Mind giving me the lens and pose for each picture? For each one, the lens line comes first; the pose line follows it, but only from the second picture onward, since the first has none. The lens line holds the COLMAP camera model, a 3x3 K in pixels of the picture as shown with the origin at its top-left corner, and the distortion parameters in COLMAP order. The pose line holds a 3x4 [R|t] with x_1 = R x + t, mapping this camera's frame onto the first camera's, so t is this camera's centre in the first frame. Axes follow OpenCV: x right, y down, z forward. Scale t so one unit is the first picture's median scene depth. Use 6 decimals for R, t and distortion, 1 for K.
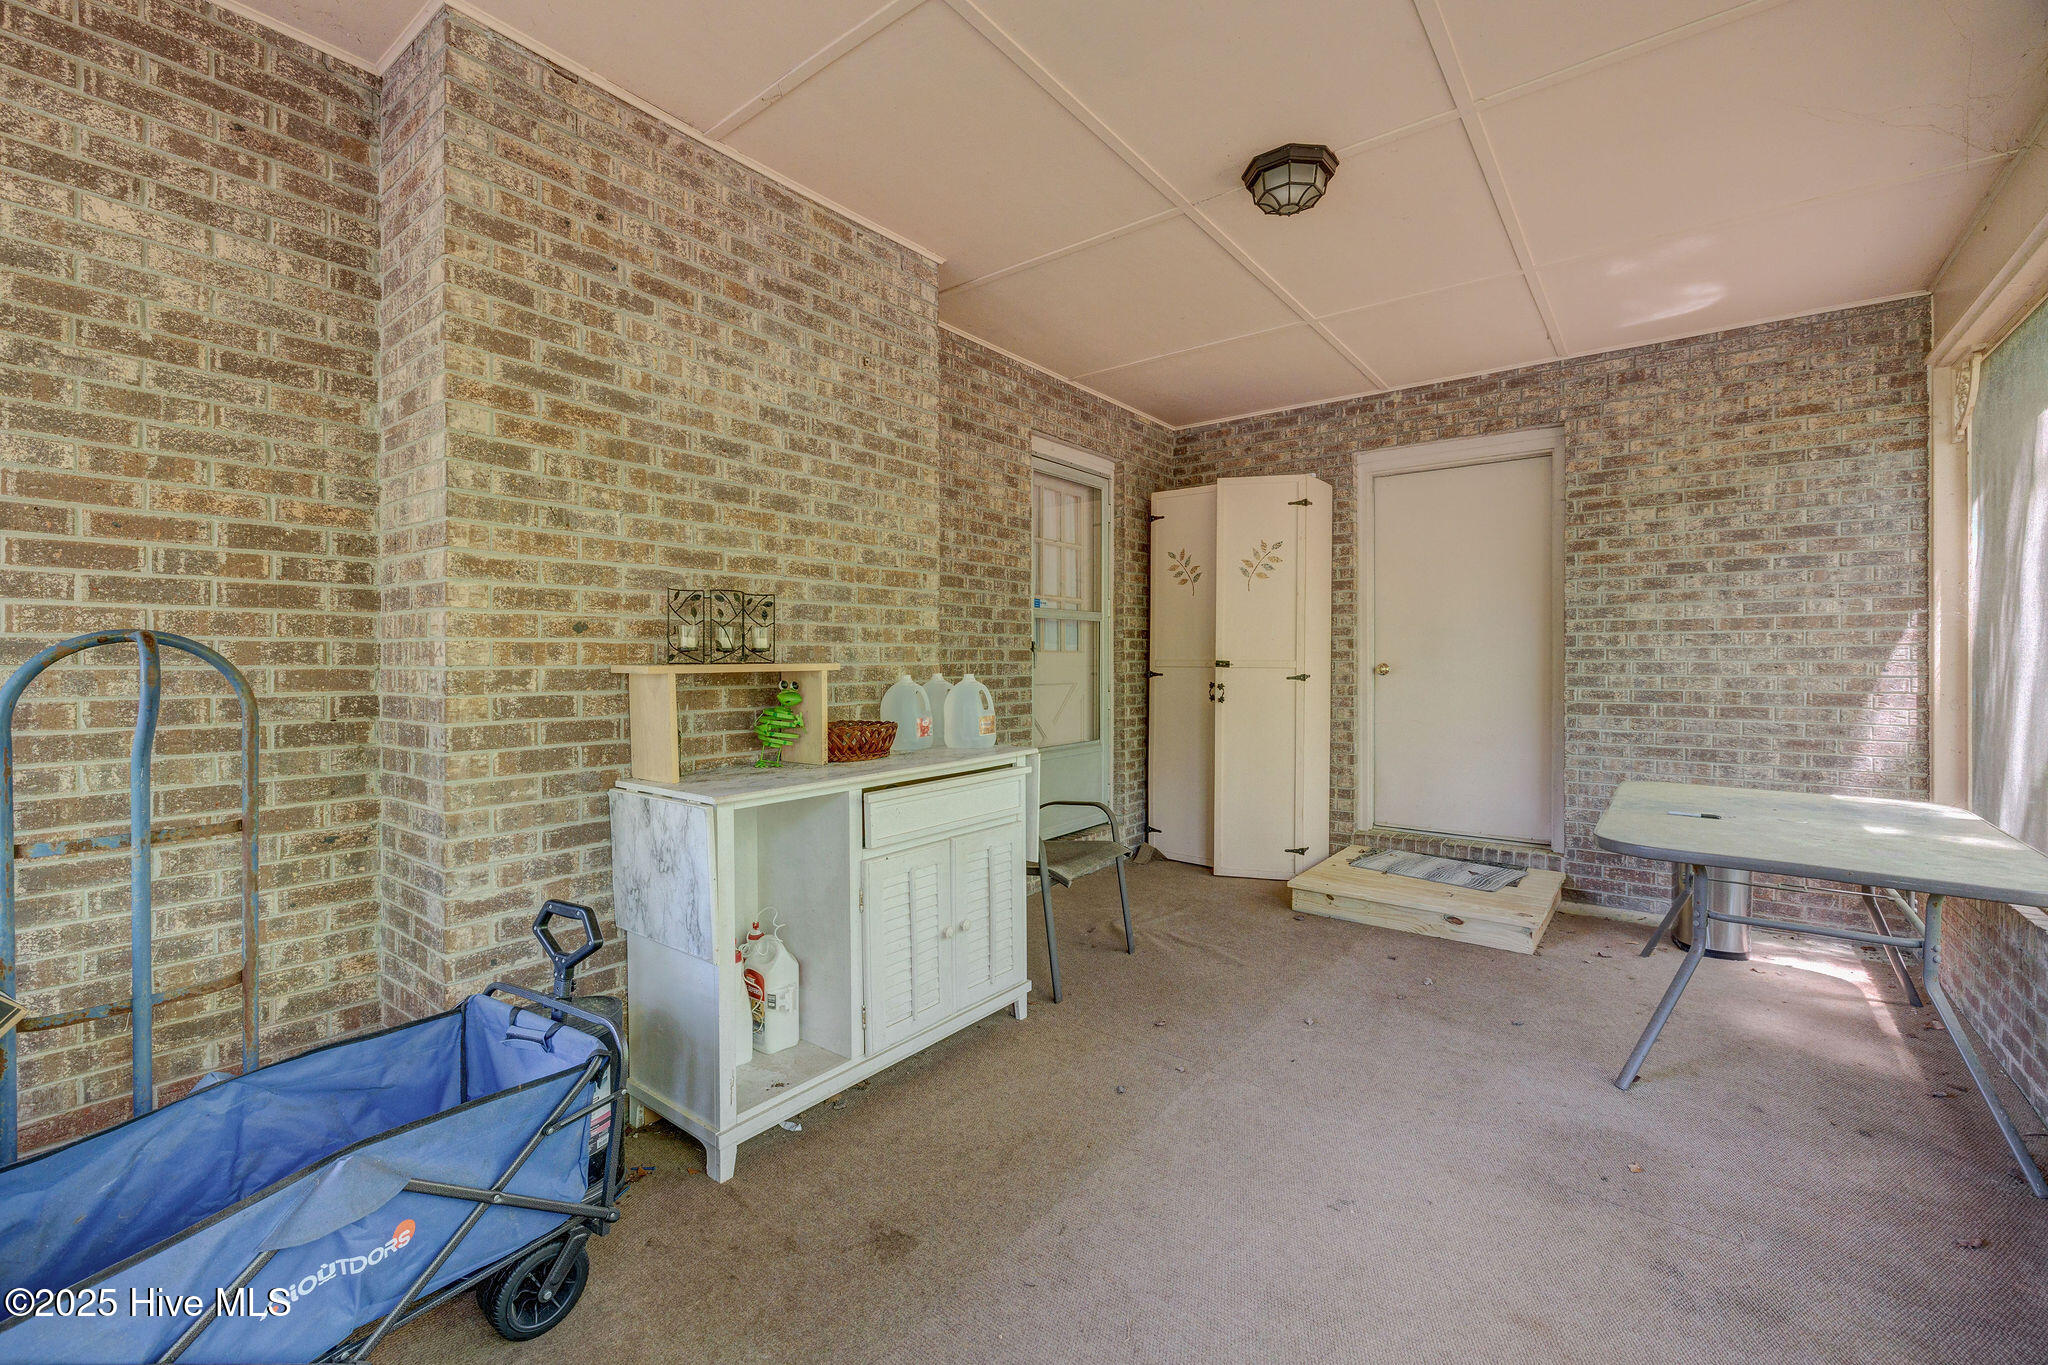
lens RADIAL K [[863.6, 0, 1022.7], [0, 863.6, 667.6], [0, 0, 1]] dist [-0.002025, 0.000659]
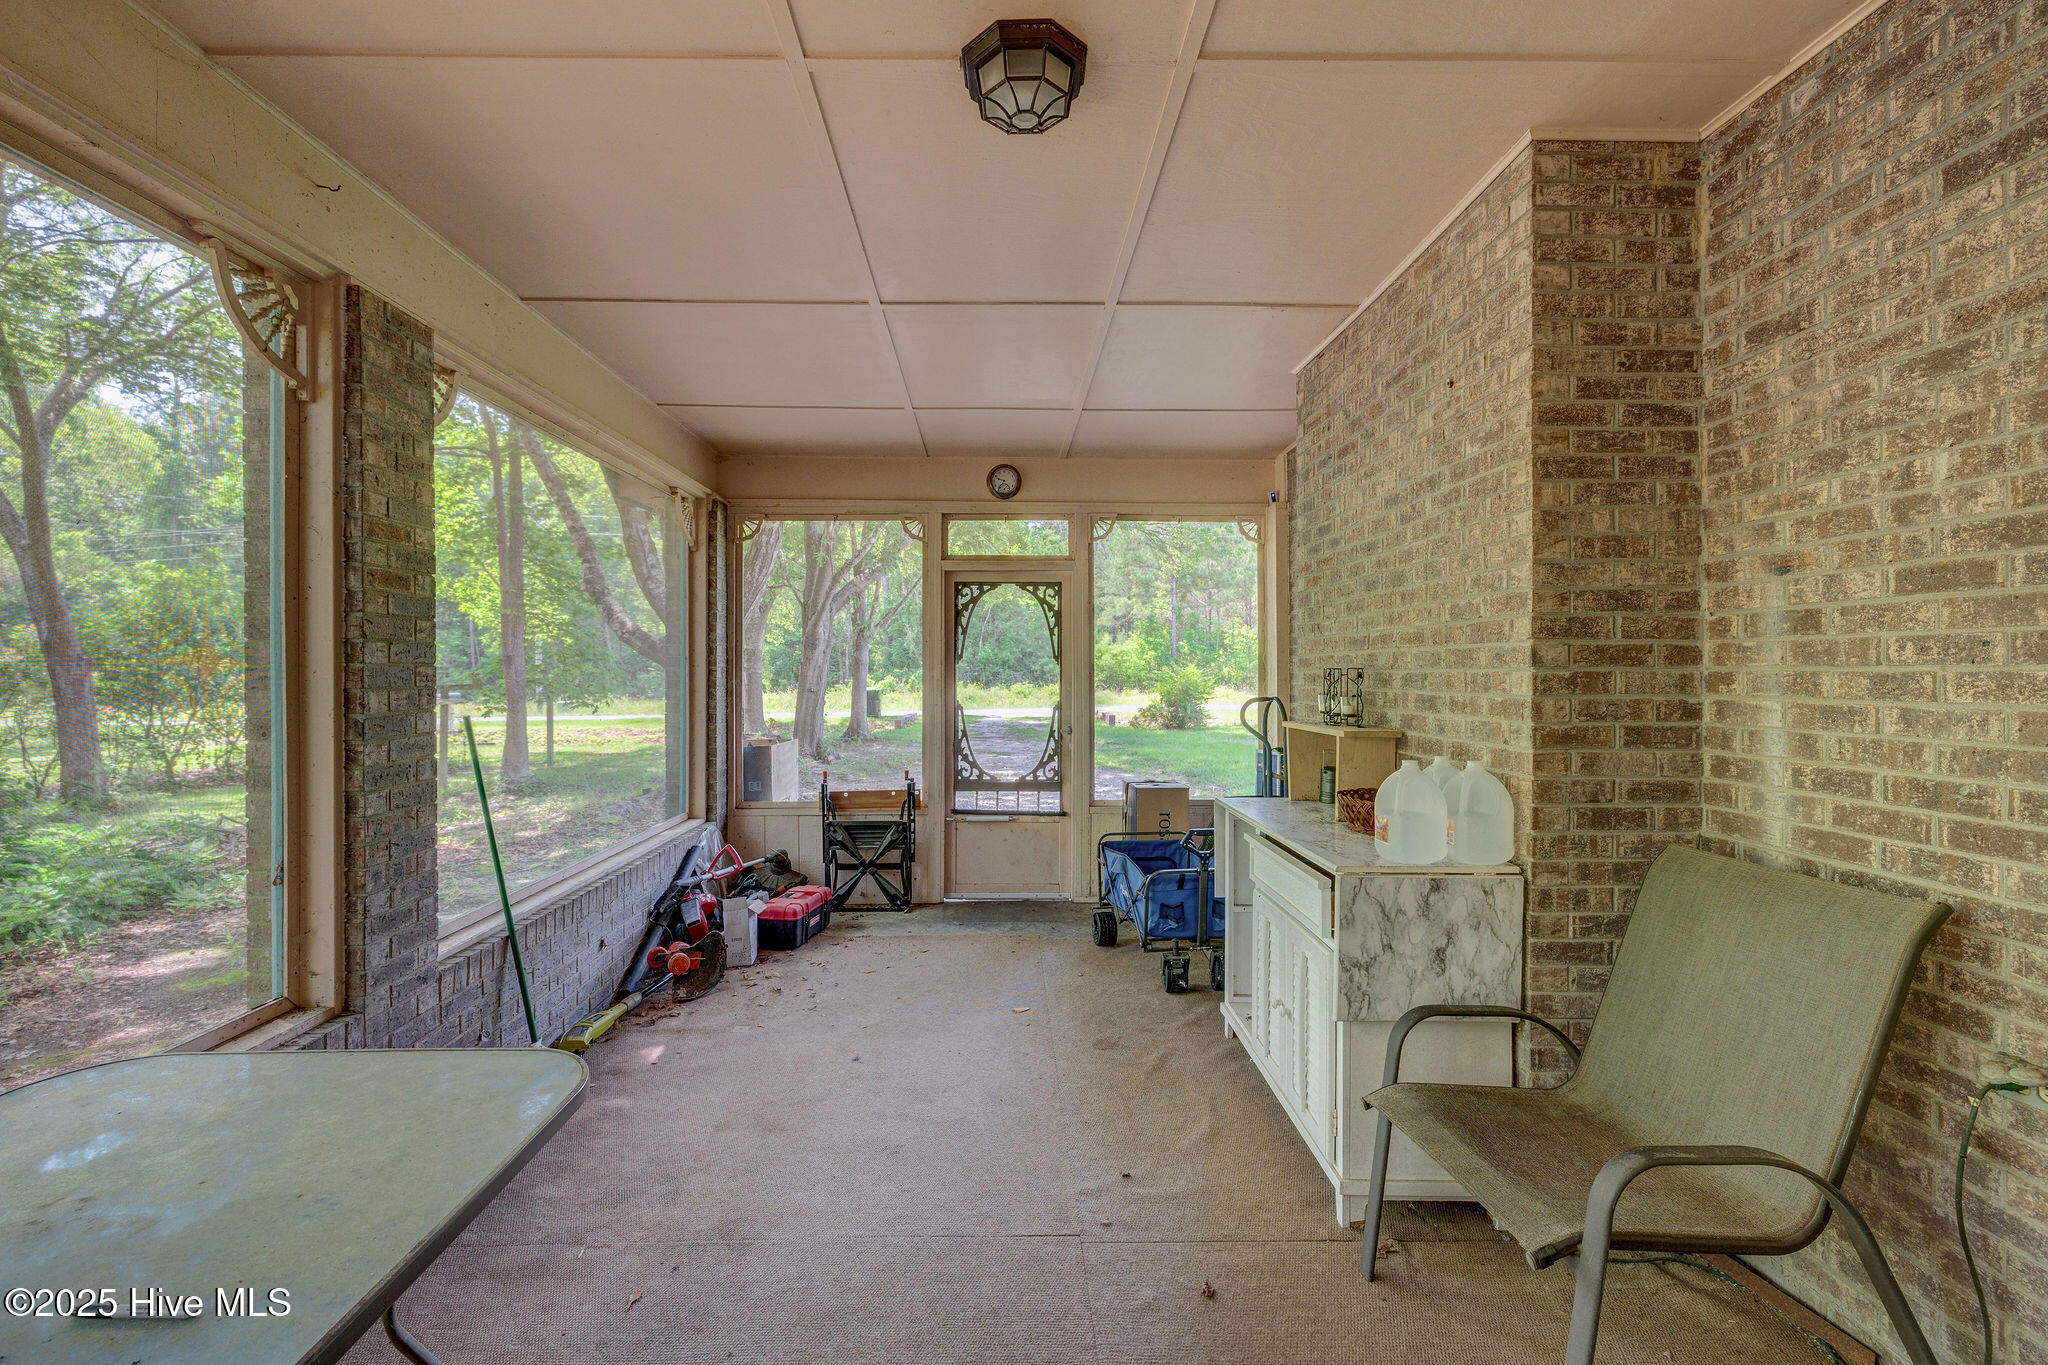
lens RADIAL K [[863.6, 0, 1020.3], [0, 863.6, 679.1], [0, 0, 1]] dist [-0.002025, 0.000659]
pose [[-0.785020, 0.009401, -0.619400, 0.644608], [-0.003094, 0.999813, 0.019096, -0.074350], [0.619463, 0.016907, -0.784844, 1.336470]]
